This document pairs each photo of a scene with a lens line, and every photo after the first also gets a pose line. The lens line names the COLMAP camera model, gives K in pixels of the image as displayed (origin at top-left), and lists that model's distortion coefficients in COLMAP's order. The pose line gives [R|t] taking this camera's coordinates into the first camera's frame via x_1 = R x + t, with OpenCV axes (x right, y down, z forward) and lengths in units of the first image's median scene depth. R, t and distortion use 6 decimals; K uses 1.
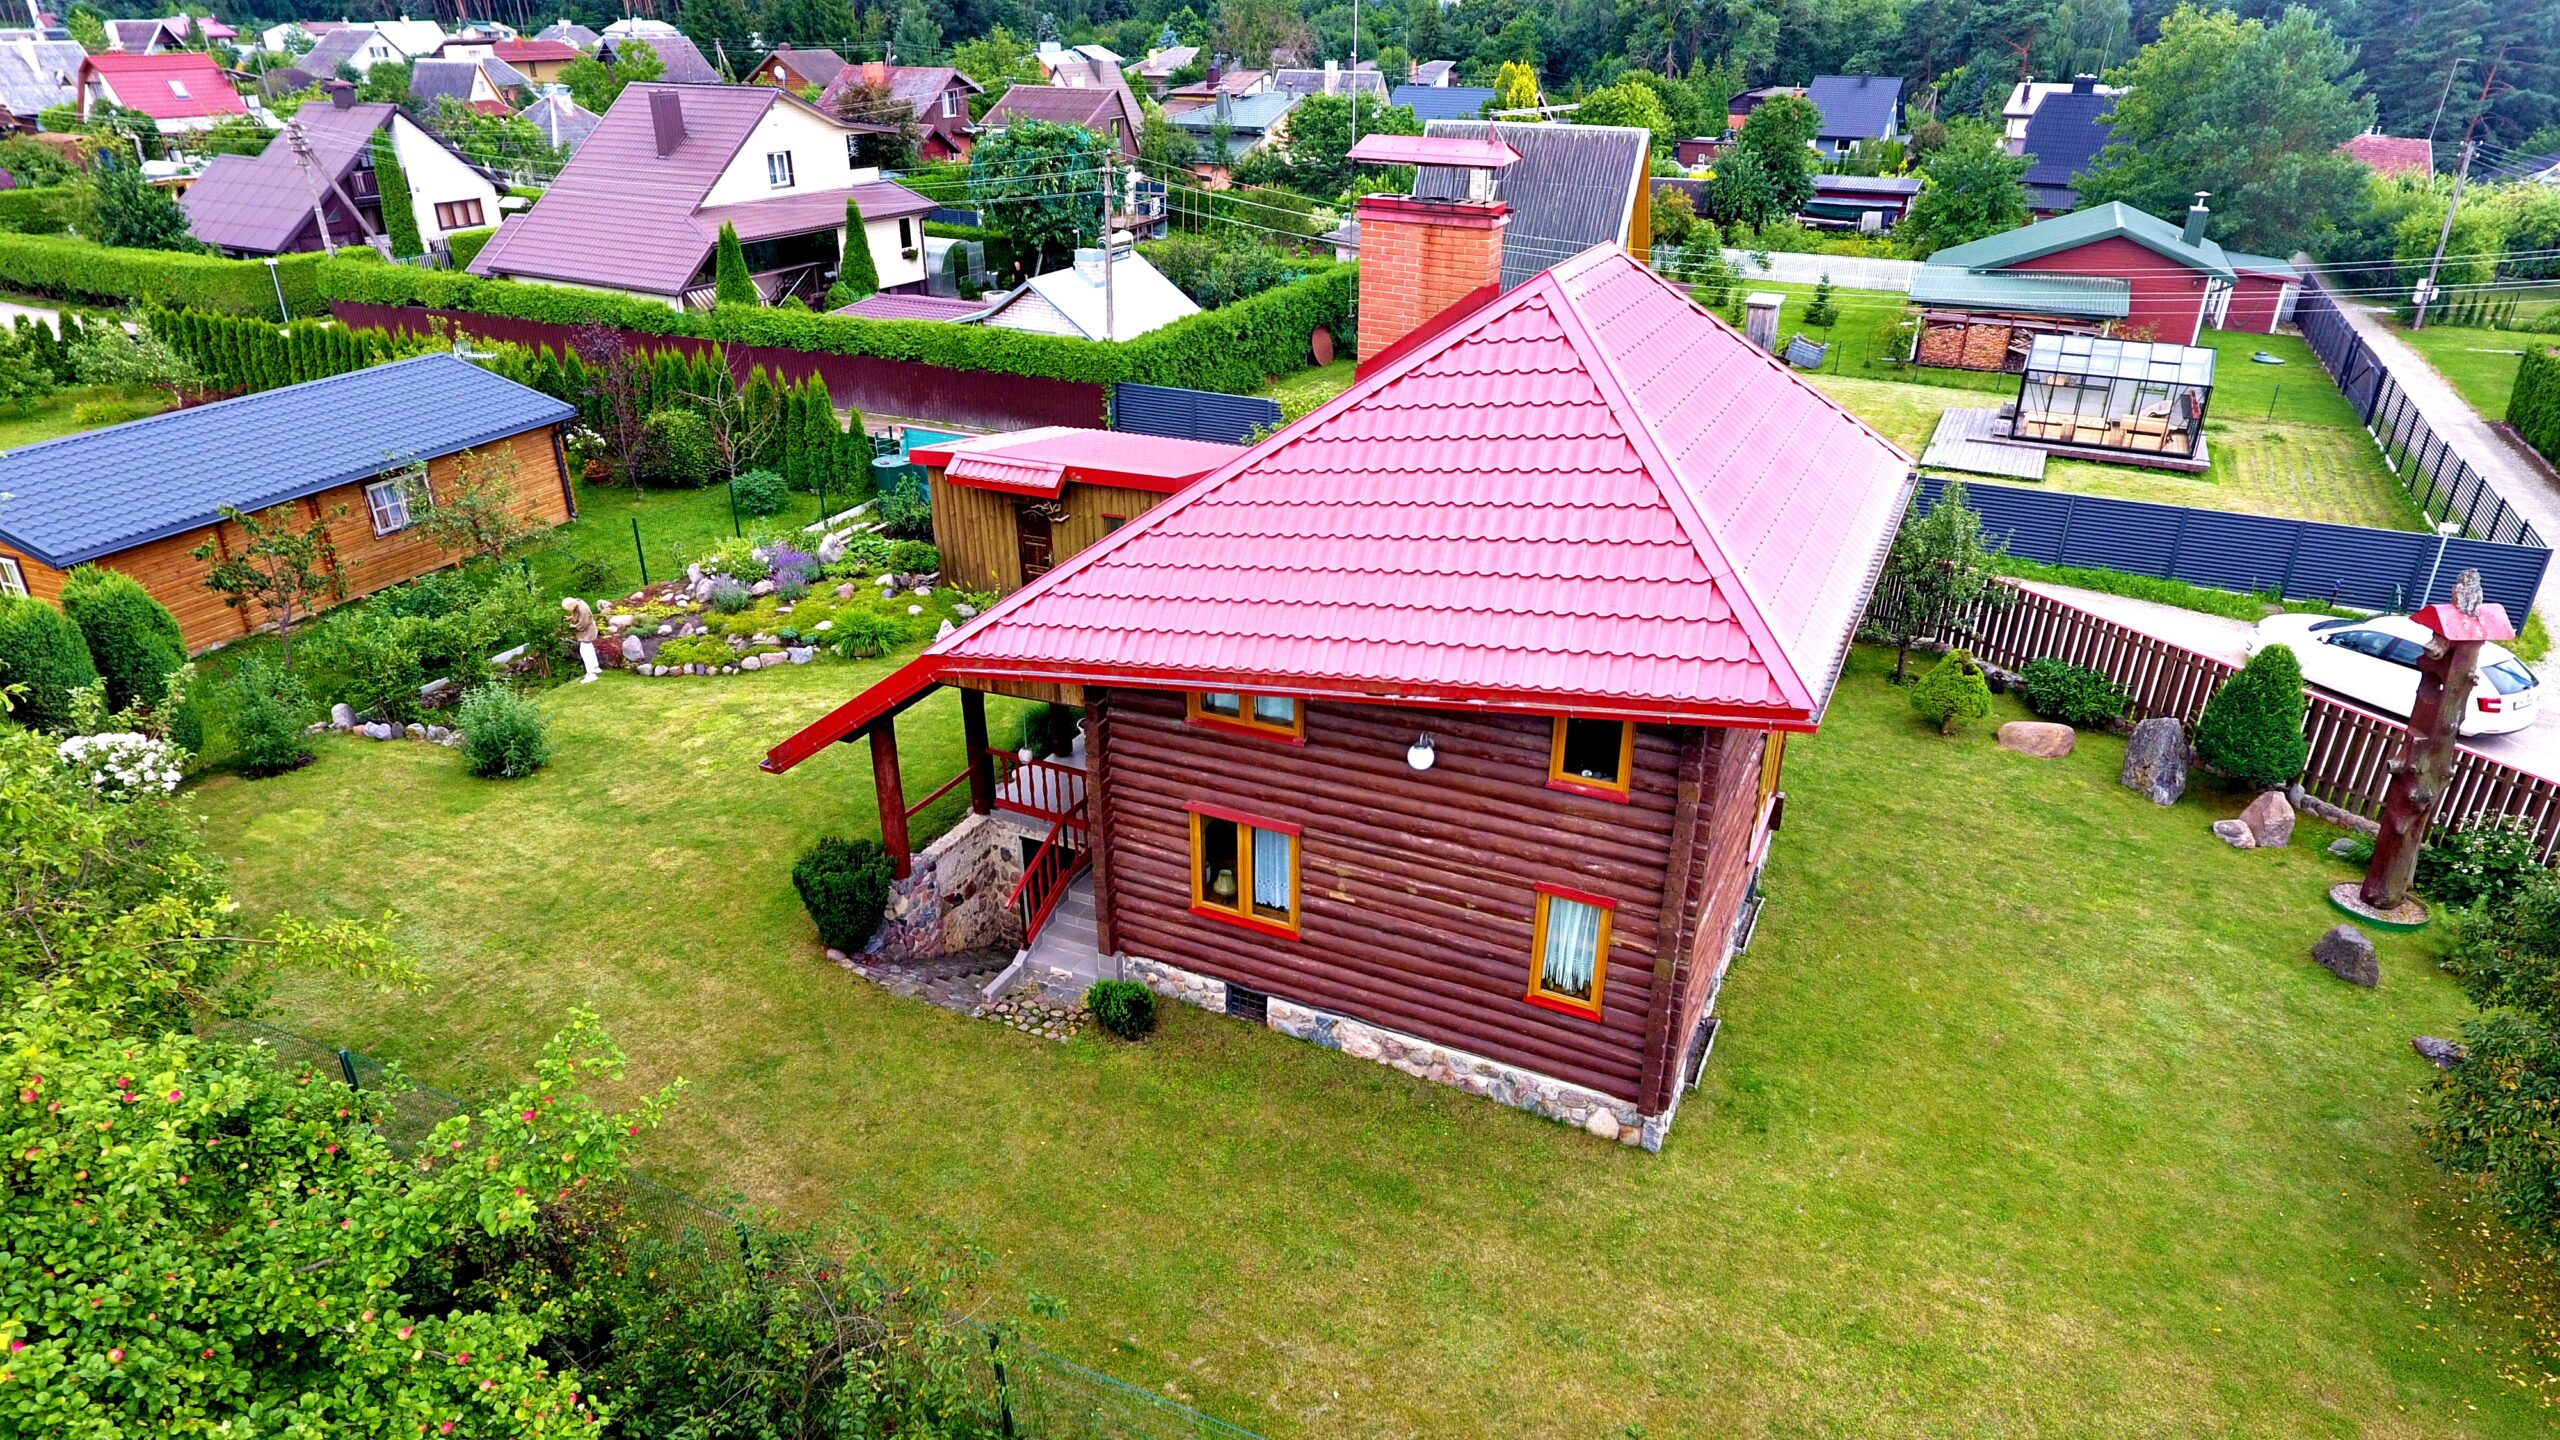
lens RADIAL K [[1493.4, 0, 1291.1], [0, 1493.4, 722.1], [0, 0, 1]] dist [-0.004884, -0.001908]
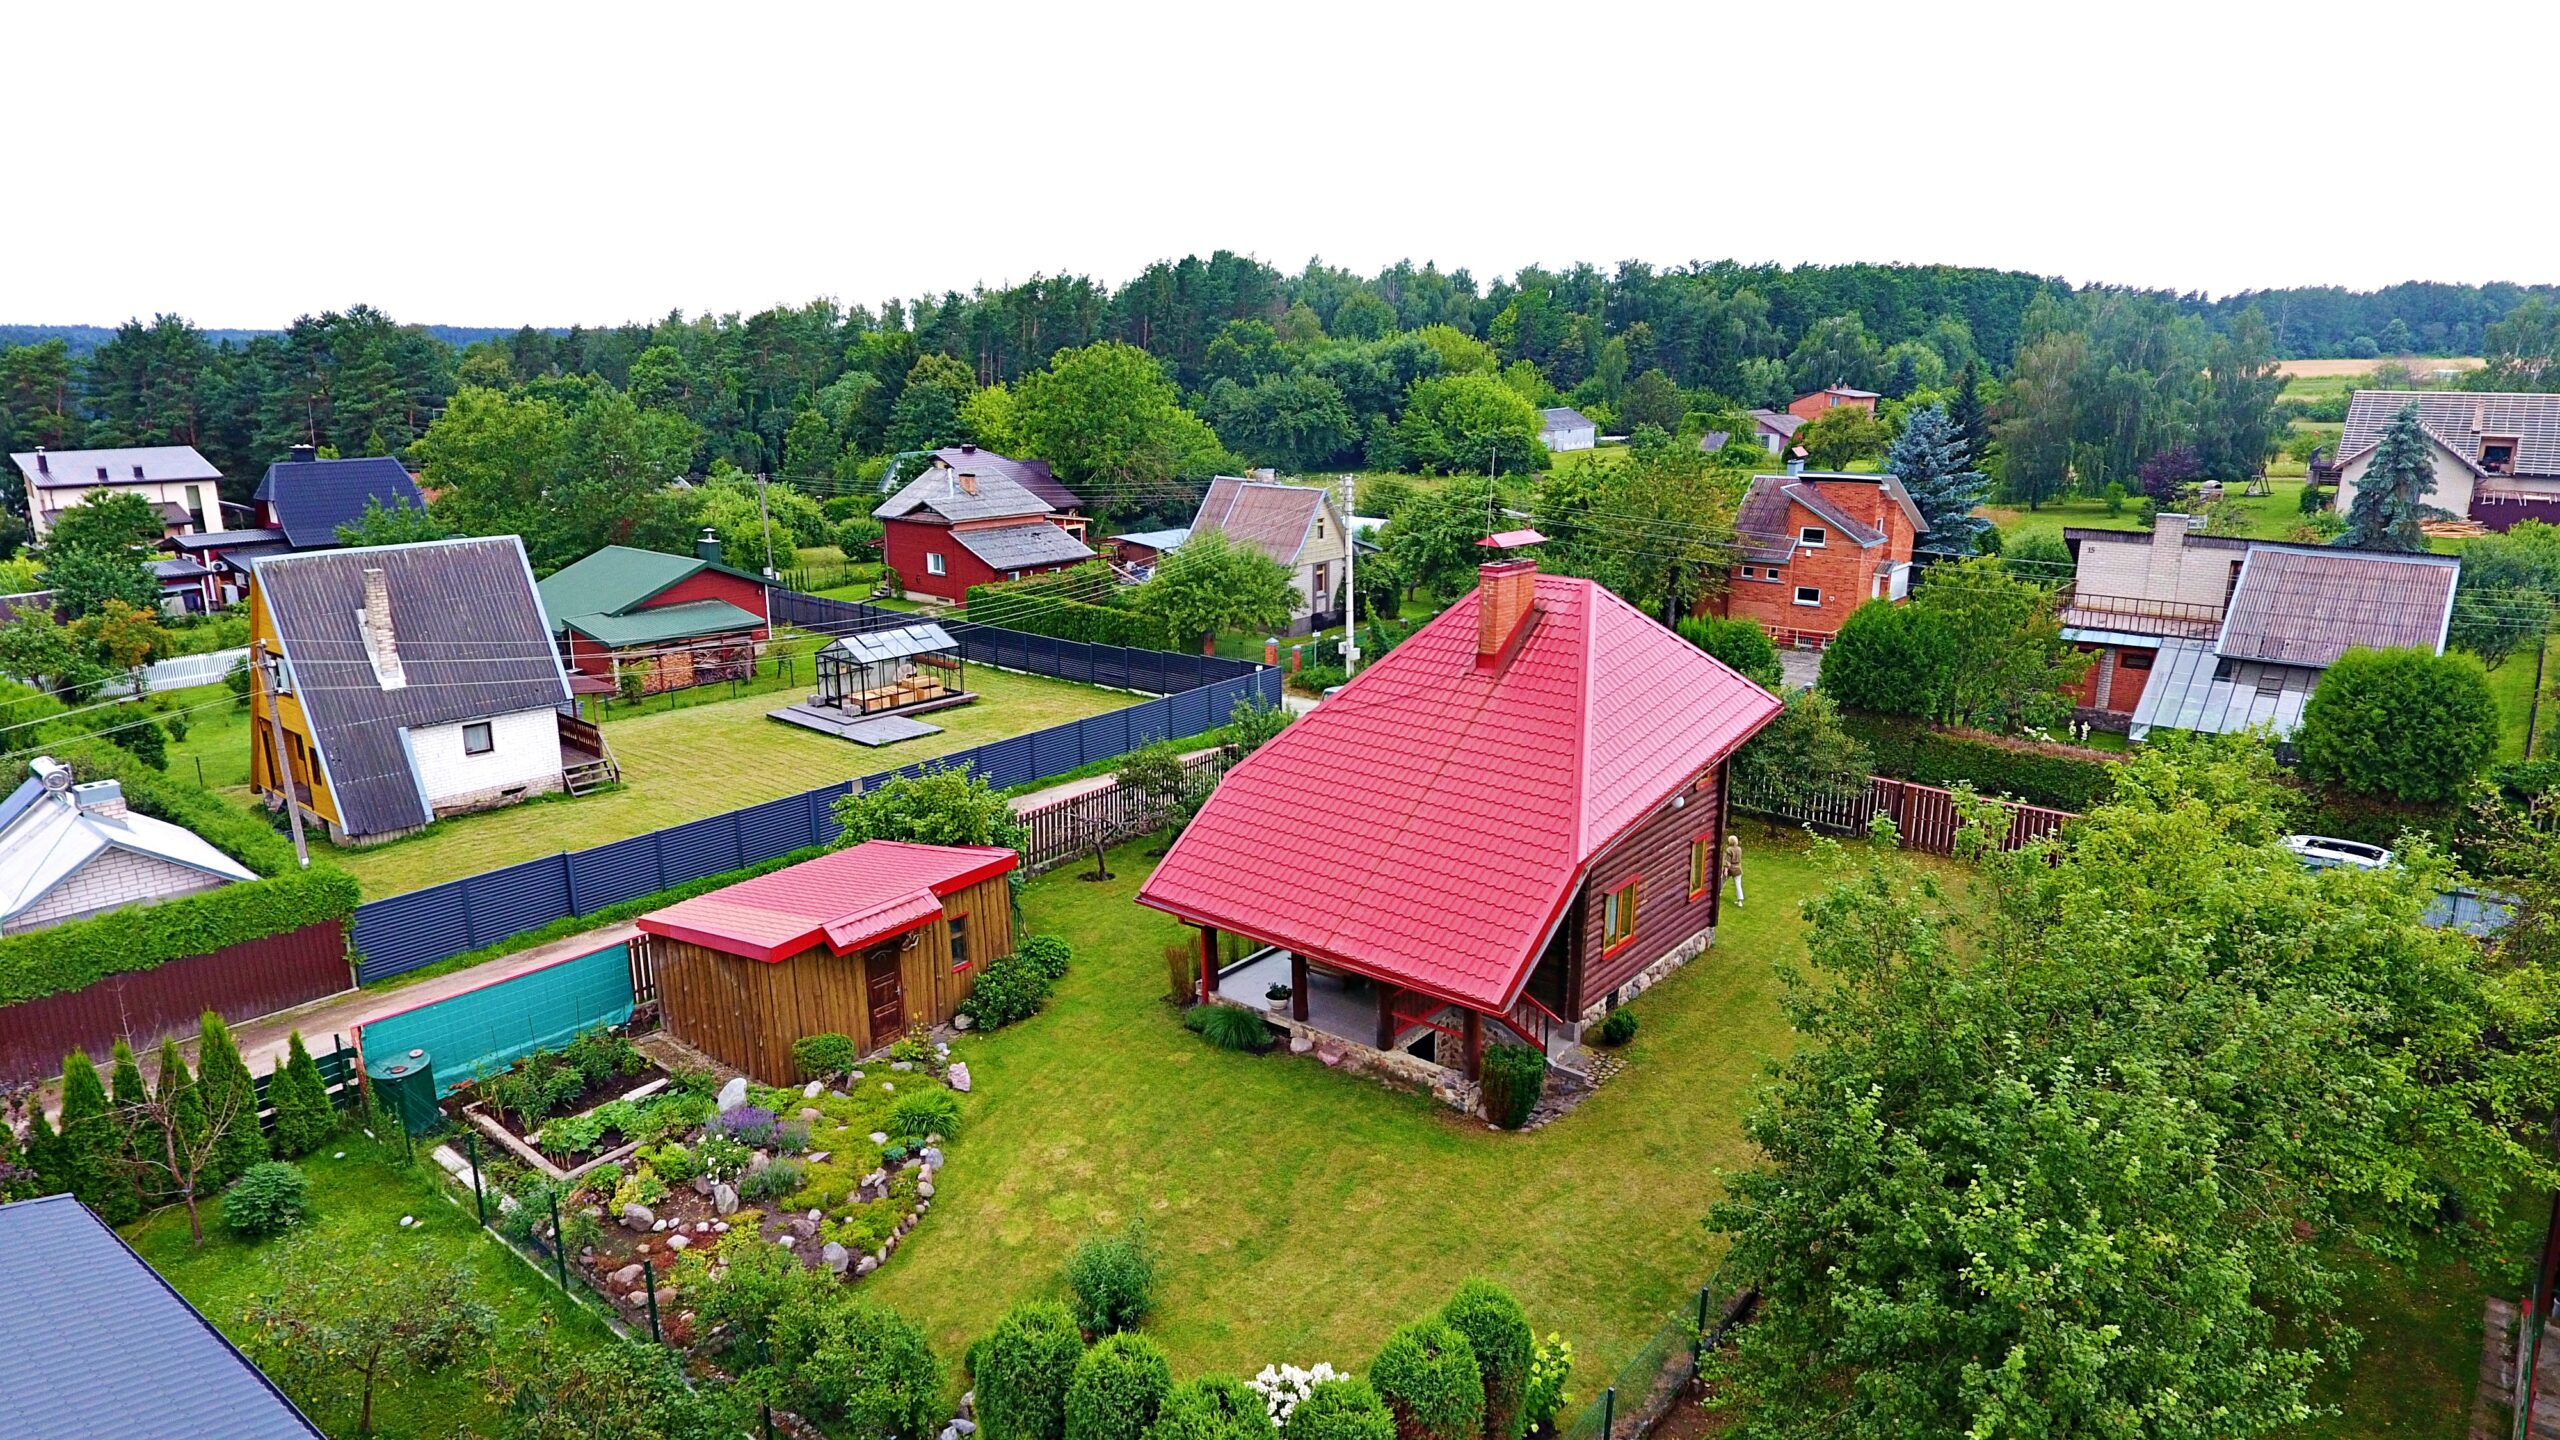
lens RADIAL K [[1493.4, 0, 1291.1], [0, 1493.4, 722.1], [0, 0, 1]] dist [-0.004884, -0.001908]
pose [[0.231779, -0.240382, 0.942600, -1.667990], [0.420991, 0.898330, 0.125573, -0.477274], [-0.876952, 0.367722, 0.309412, 0.662554]]
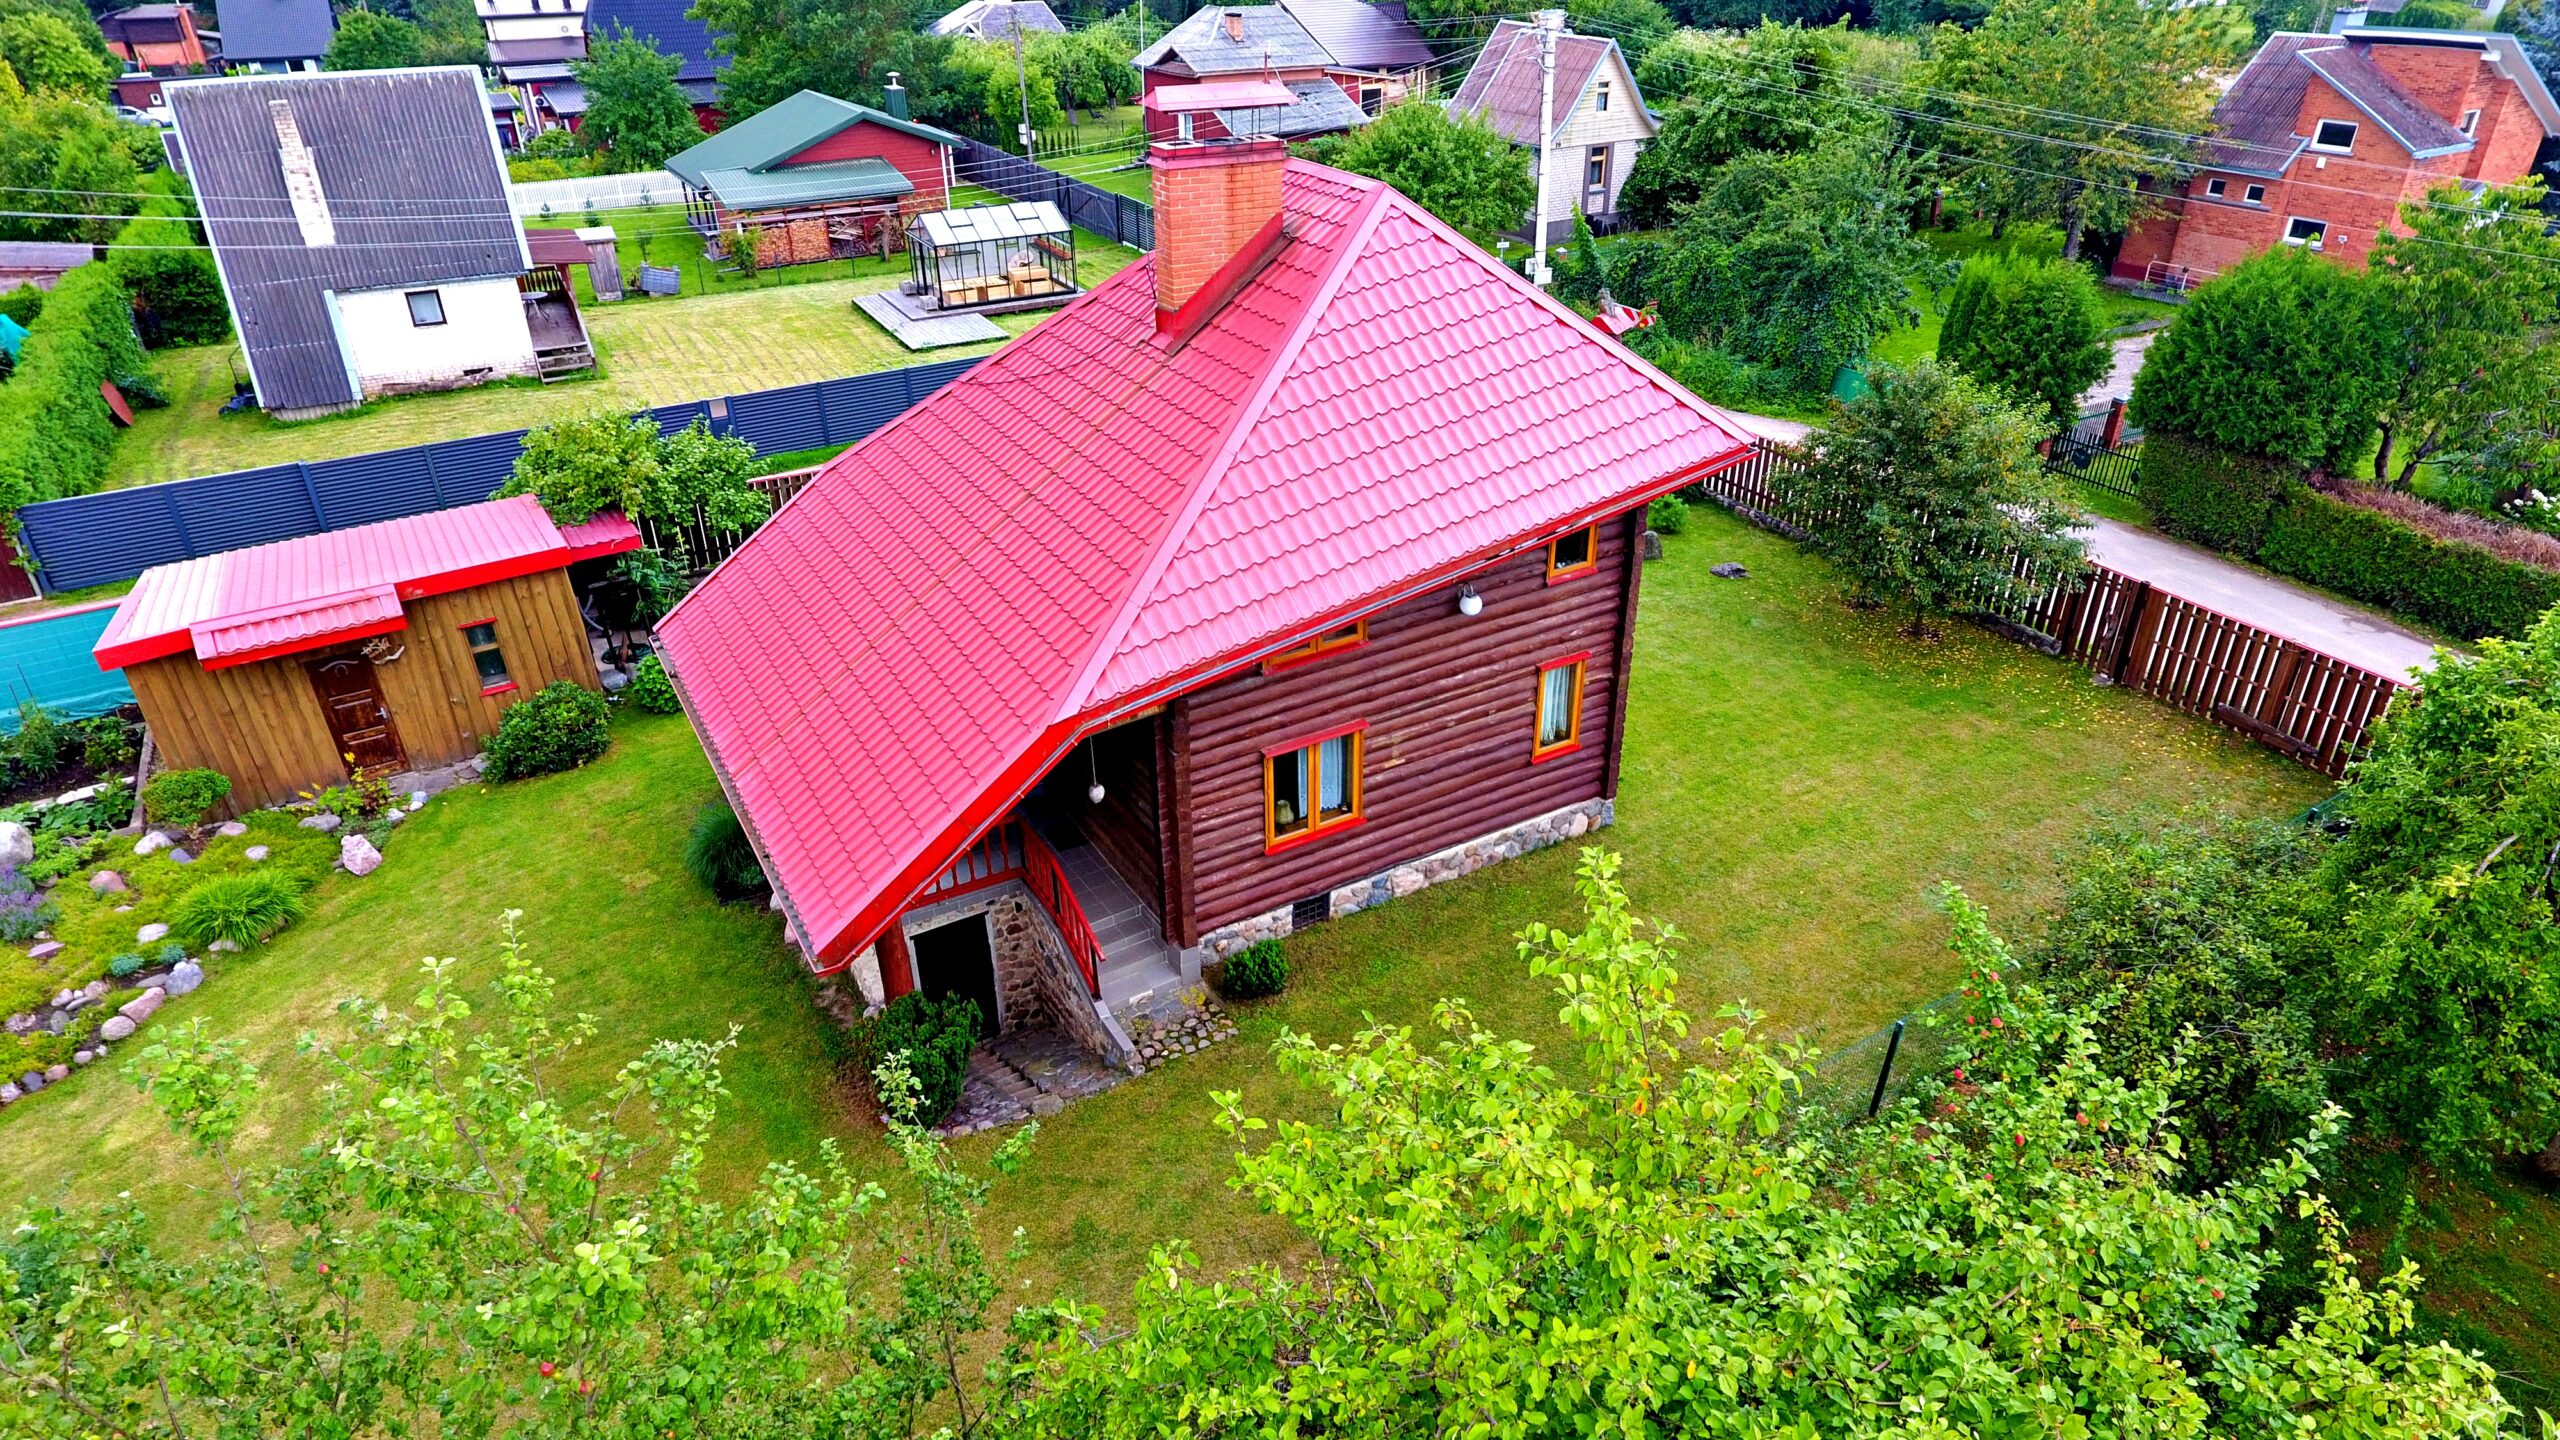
lens RADIAL K [[1493.4, 0, 1291.1], [0, 1493.4, 722.1], [0, 0, 1]] dist [-0.004884, -0.001908]
pose [[0.560602, -0.412923, 0.717788, -0.744659], [0.368014, 0.900735, 0.230743, -0.184606], [-0.741816, 0.134801, 0.656915, 0.285437]]
